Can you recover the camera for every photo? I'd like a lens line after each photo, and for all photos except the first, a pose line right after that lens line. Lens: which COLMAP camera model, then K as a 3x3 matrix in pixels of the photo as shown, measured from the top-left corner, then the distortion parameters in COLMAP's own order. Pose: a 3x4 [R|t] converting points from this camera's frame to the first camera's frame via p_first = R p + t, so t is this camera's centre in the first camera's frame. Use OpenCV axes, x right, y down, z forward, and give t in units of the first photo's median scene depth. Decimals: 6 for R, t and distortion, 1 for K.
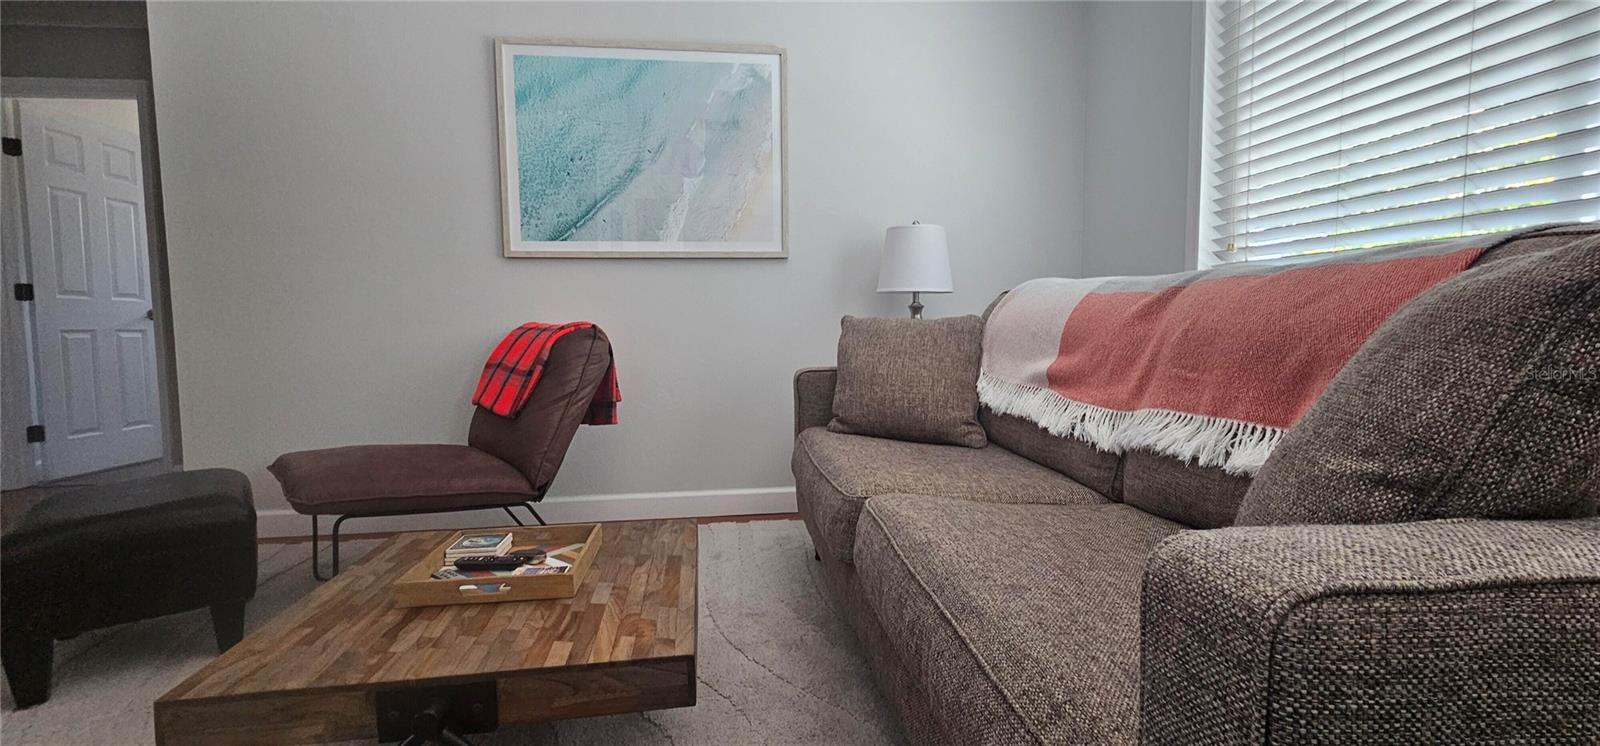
lens RADIAL K [[649.7, 0, 800.5], [0, 649.7, 367.4], [0, 0, 1]] dist [-0.001063, -0.000379]
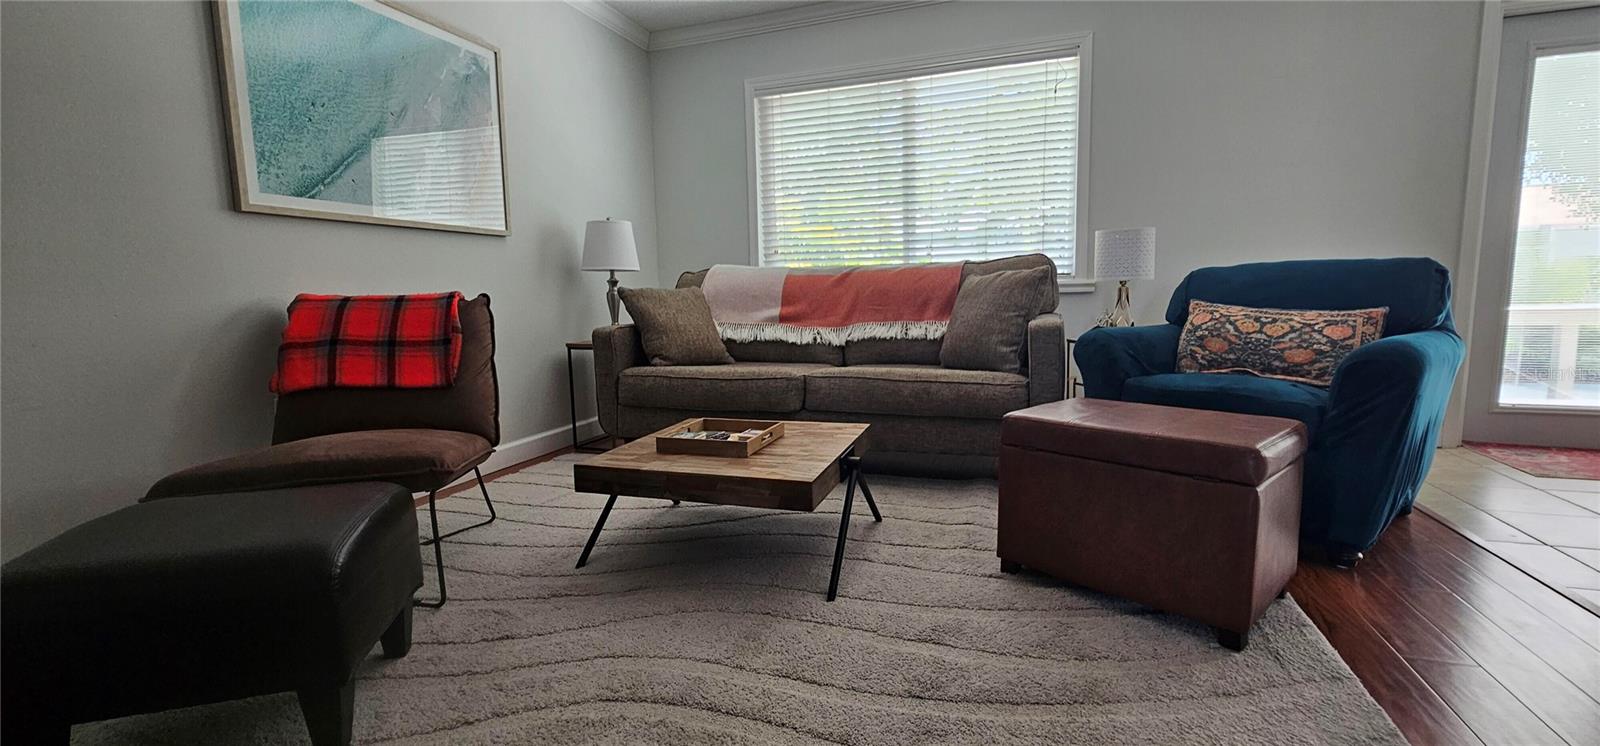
lens RADIAL K [[649.7, 0, 800.7], [0, 649.7, 370.0], [0, 0, 1]] dist [-0.001063, -0.000379]
pose [[0.455547, -0.107530, 0.883693, -0.858697], [0.076126, 0.993747, 0.081679, 0.010088], [-0.886951, 0.030063, 0.460885, 0.038570]]
